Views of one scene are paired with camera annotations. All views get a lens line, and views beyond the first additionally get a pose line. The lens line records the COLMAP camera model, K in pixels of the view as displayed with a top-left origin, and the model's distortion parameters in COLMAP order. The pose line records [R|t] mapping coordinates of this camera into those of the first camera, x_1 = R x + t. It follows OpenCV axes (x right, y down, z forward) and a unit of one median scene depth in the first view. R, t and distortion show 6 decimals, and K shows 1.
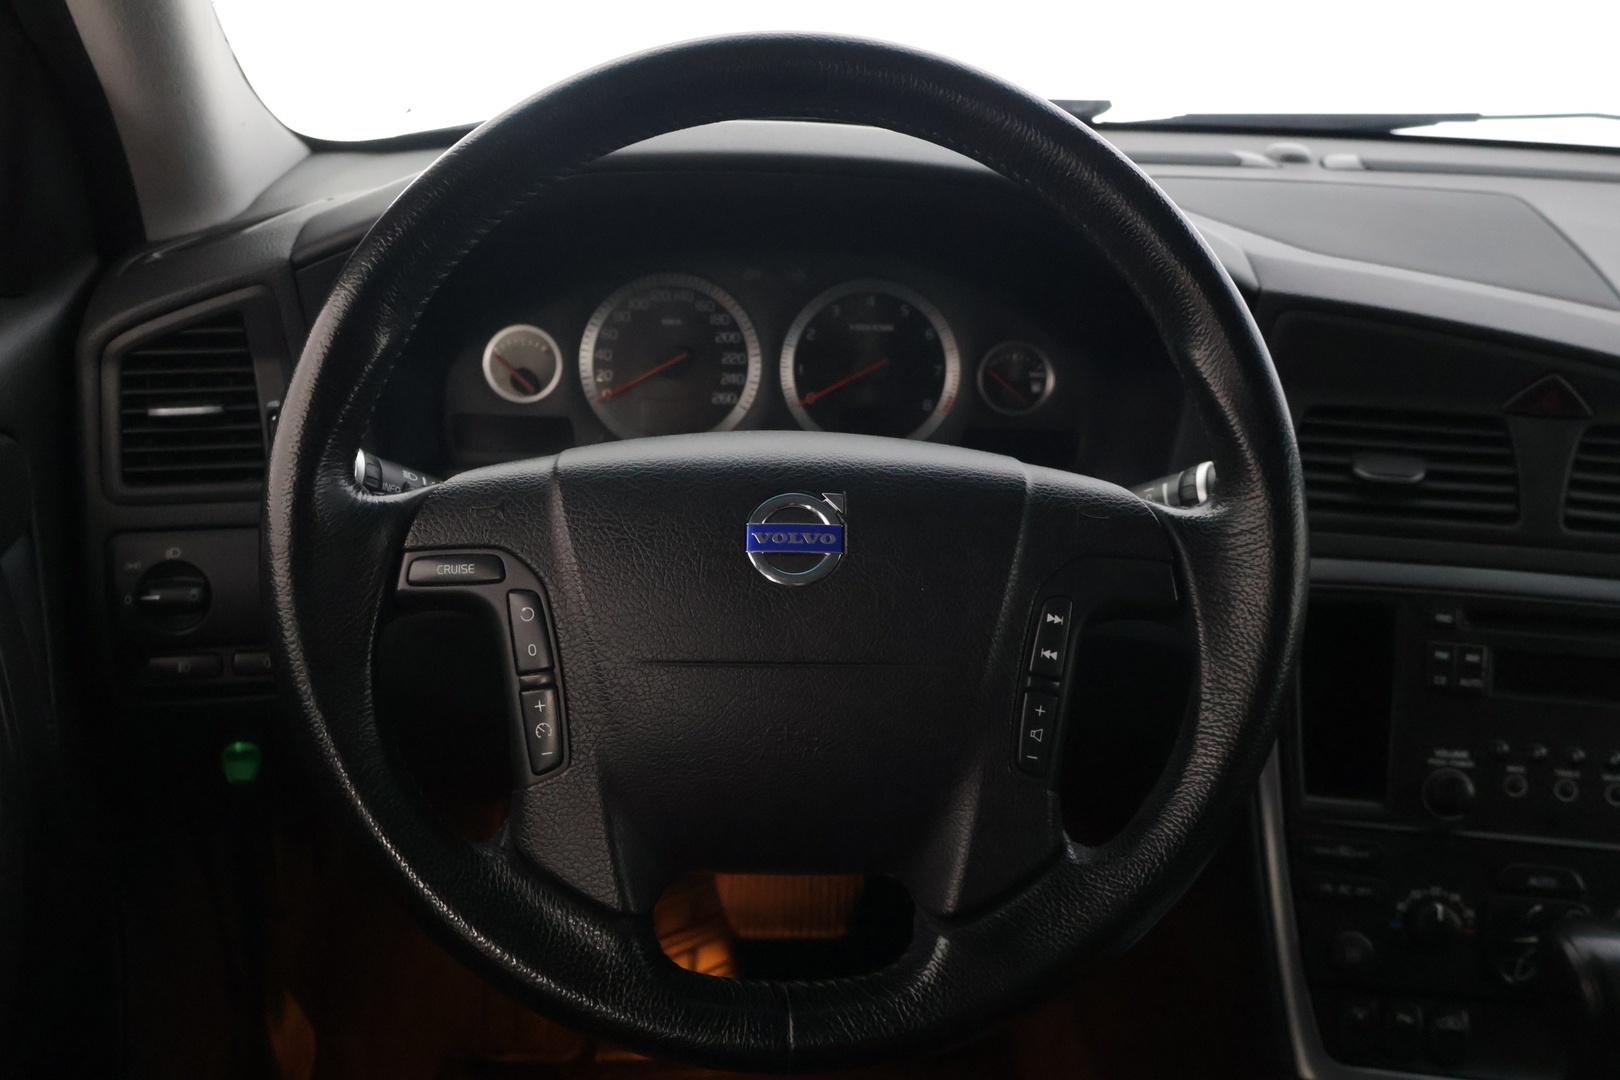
lens RADIAL K [[1650.9, 0, 805.1], [0, 1650.9, 547.5], [0, 0, 1]] dist [-0.005634, 0.000000]
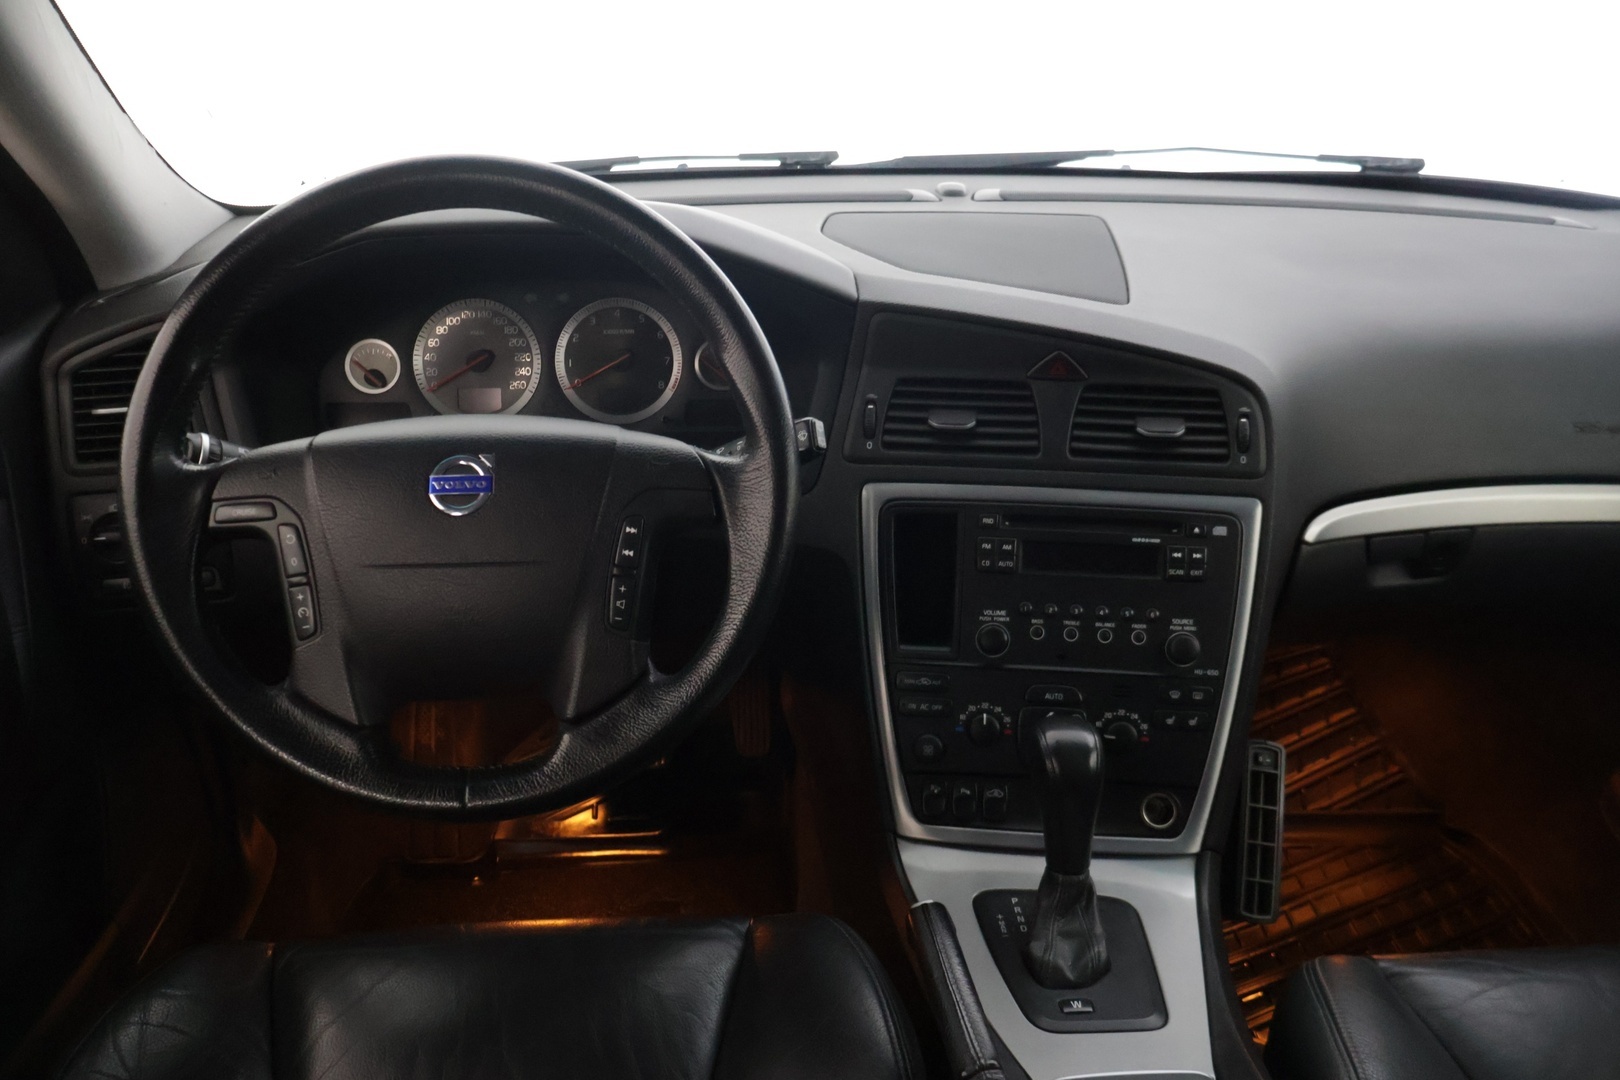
lens RADIAL K [[1350.3, 0, 810.4], [0, 1350.3, 539.5], [0, 0, 1]] dist [-0.007605, 0.013114]
pose [[0.999333, -0.036128, 0.005298, 0.229723], [0.035872, 0.998457, 0.042381, 0.002966], [-0.006821, -0.042162, 0.999087, -0.205271]]
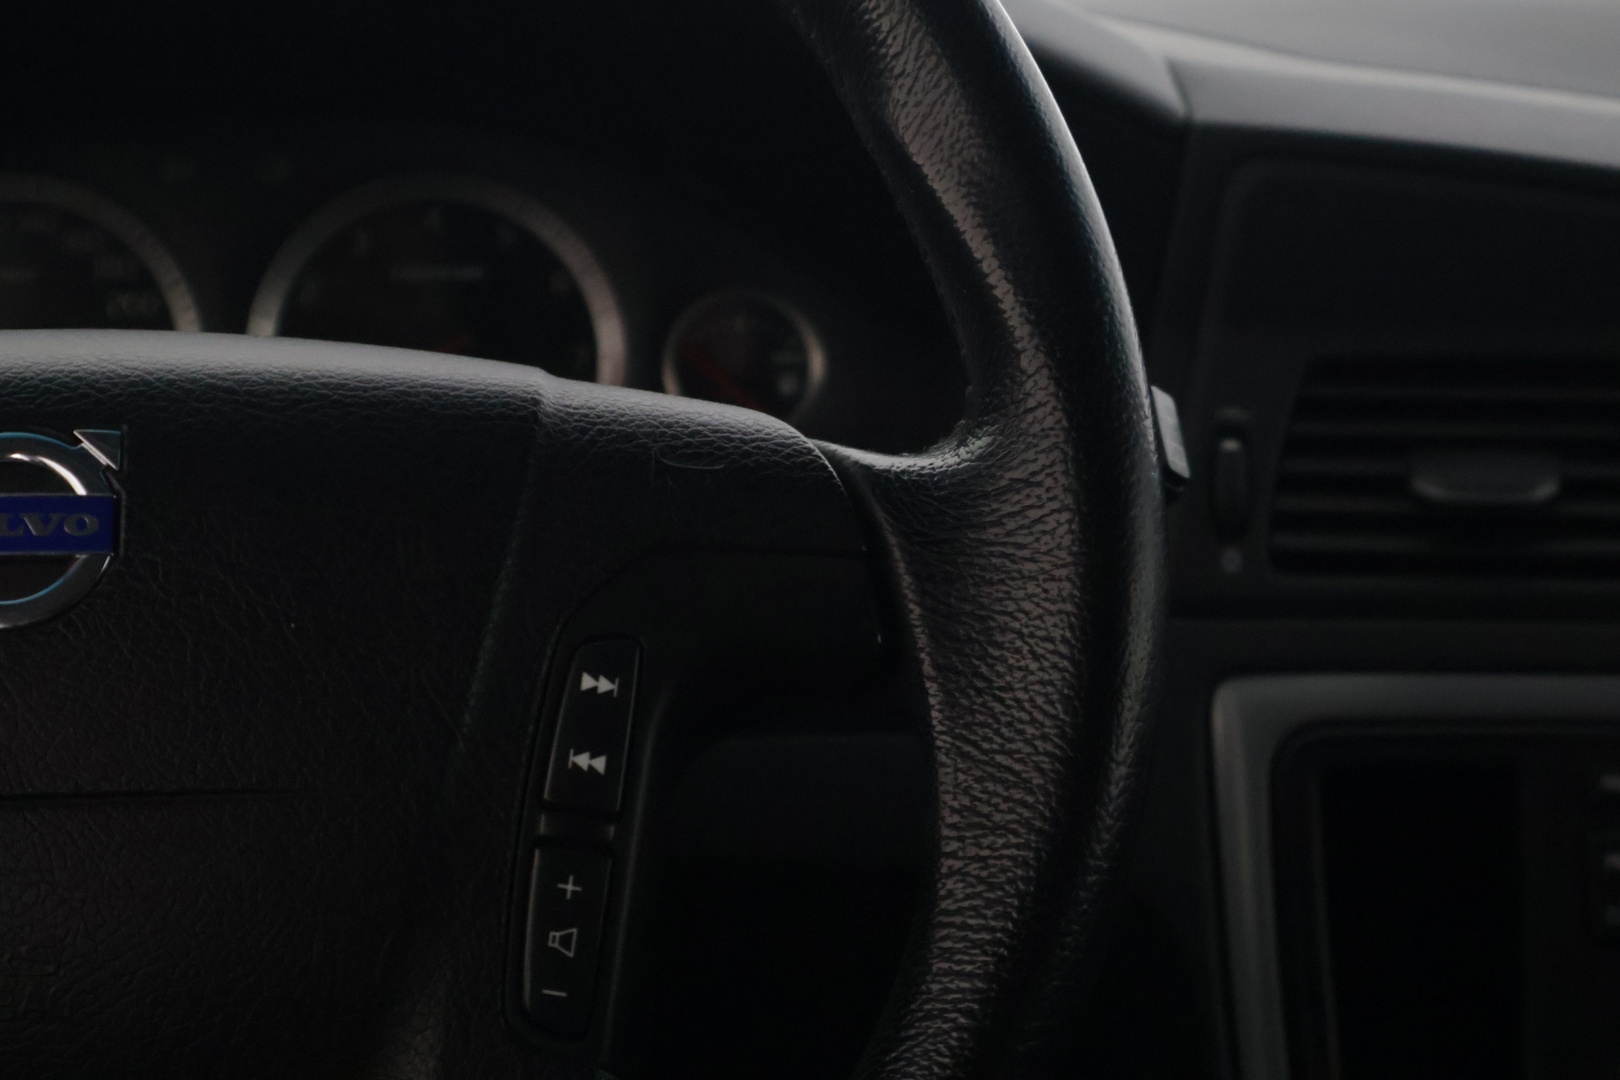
lens RADIAL K [[3277.4, 0, 808.0], [0, 3277.4, 525.9], [0, 0, 1]] dist [0.010829, 0.000000]
pose [[0.998353, -0.042343, 0.038702, 0.128506], [0.047502, 0.988447, -0.143933, 0.096719], [-0.032160, 0.145534, 0.988830, 0.078552]]
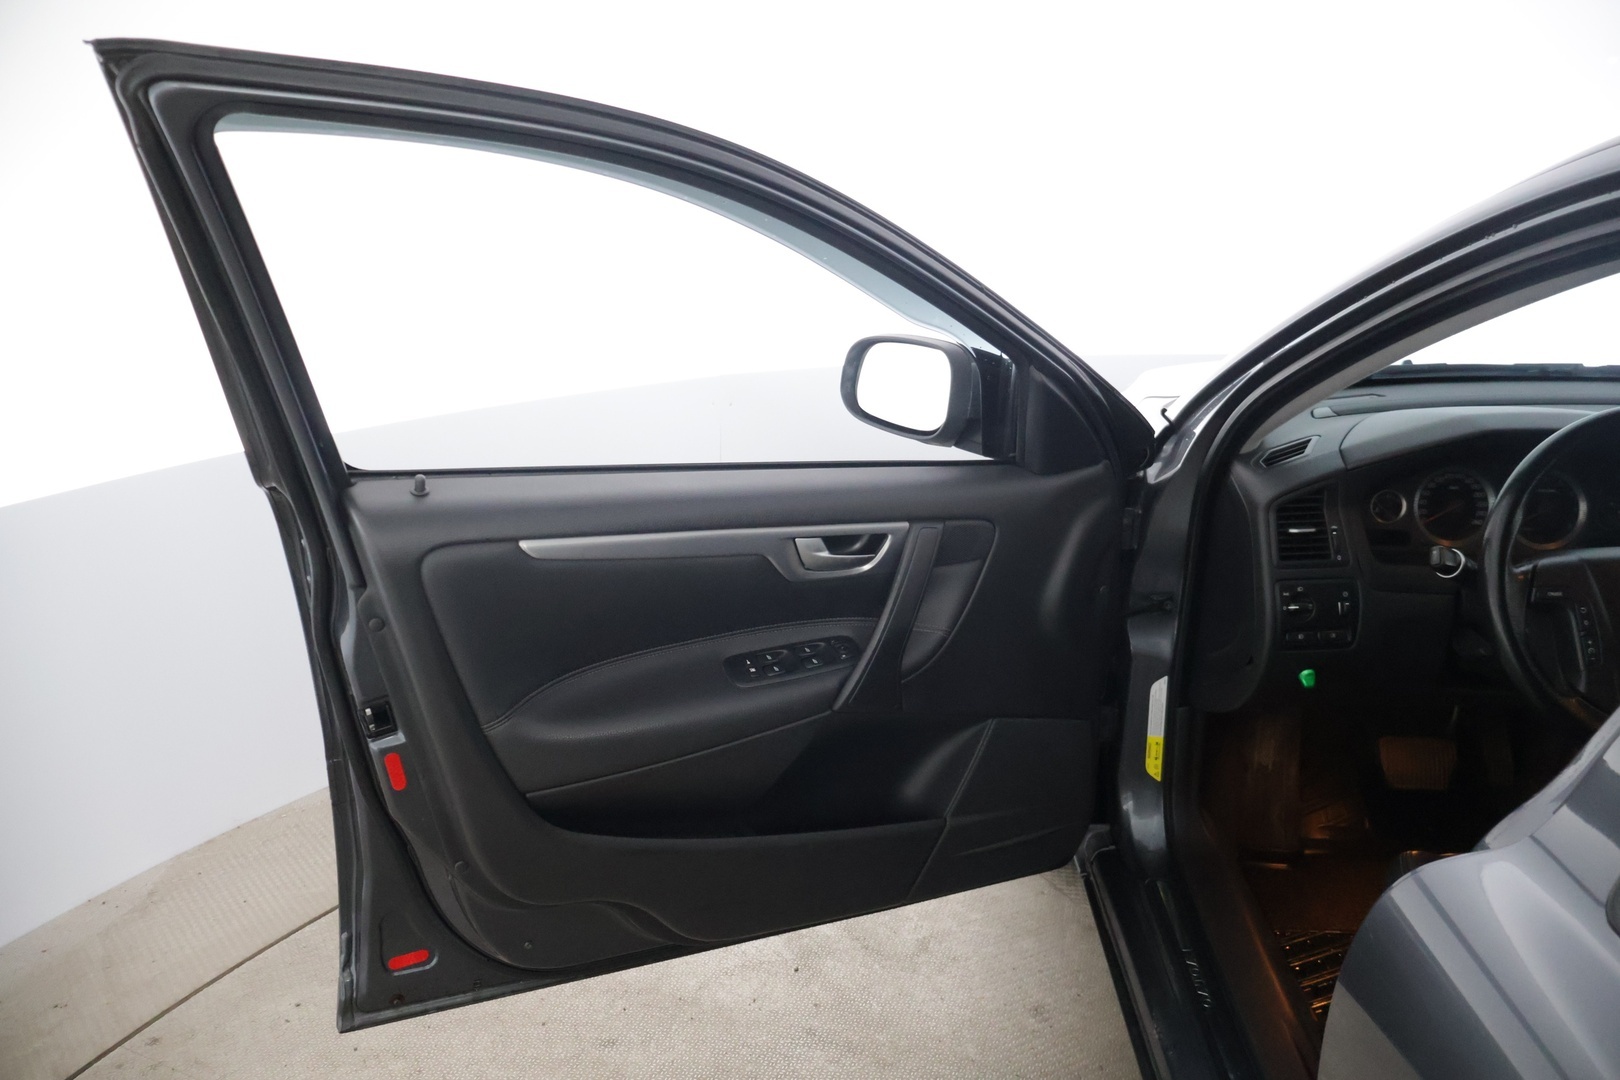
lens RADIAL K [[1350.3, 0, 824.6], [0, 1350.3, 528.8], [0, 0, 1]] dist [-0.007605, 0.013114]
pose [[0.997764, 0.010188, -0.066052, -0.954286], [-0.013058, 0.998982, -0.043178, 0.009604], [0.065545, 0.043944, 0.996882, -1.023615]]
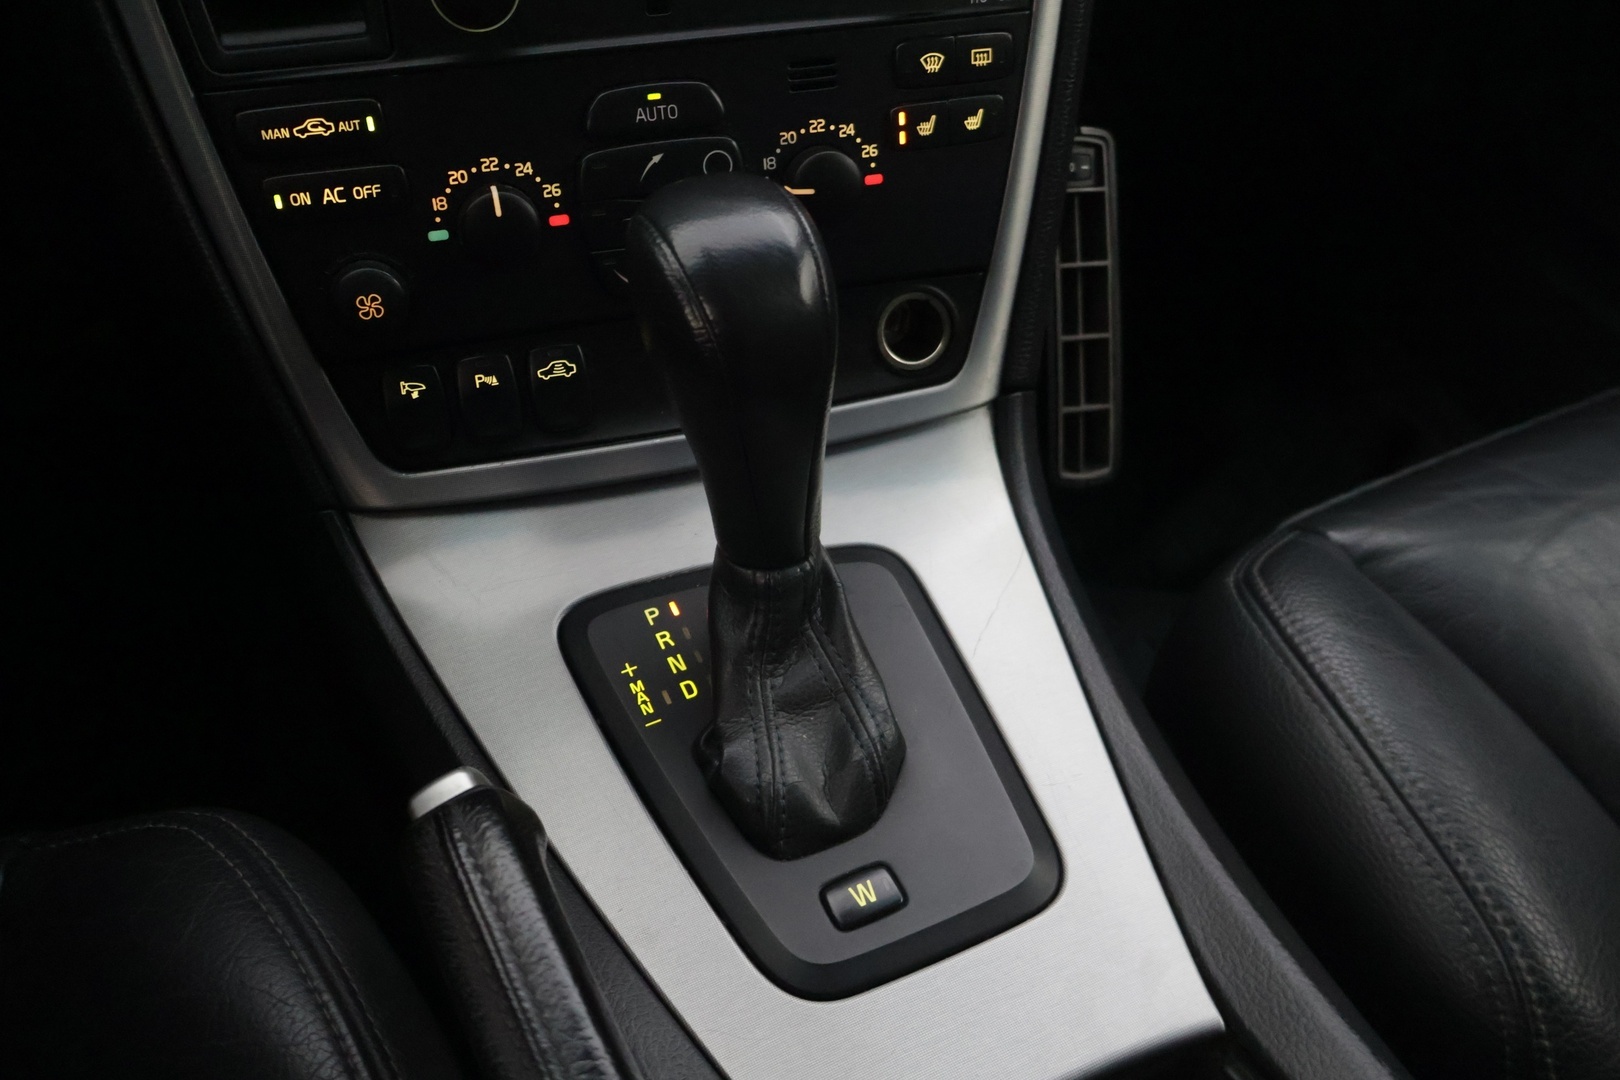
lens RADIAL K [[1350.3, 0, 809.3], [0, 1350.3, 535.0], [0, 0, 1]] dist [-0.007605, 0.013114]
pose [[0.920870, -0.286953, 0.263924, 0.330083], [0.114599, 0.846279, 0.520269, 0.086132], [-0.372645, -0.448855, 0.812198, 0.524633]]
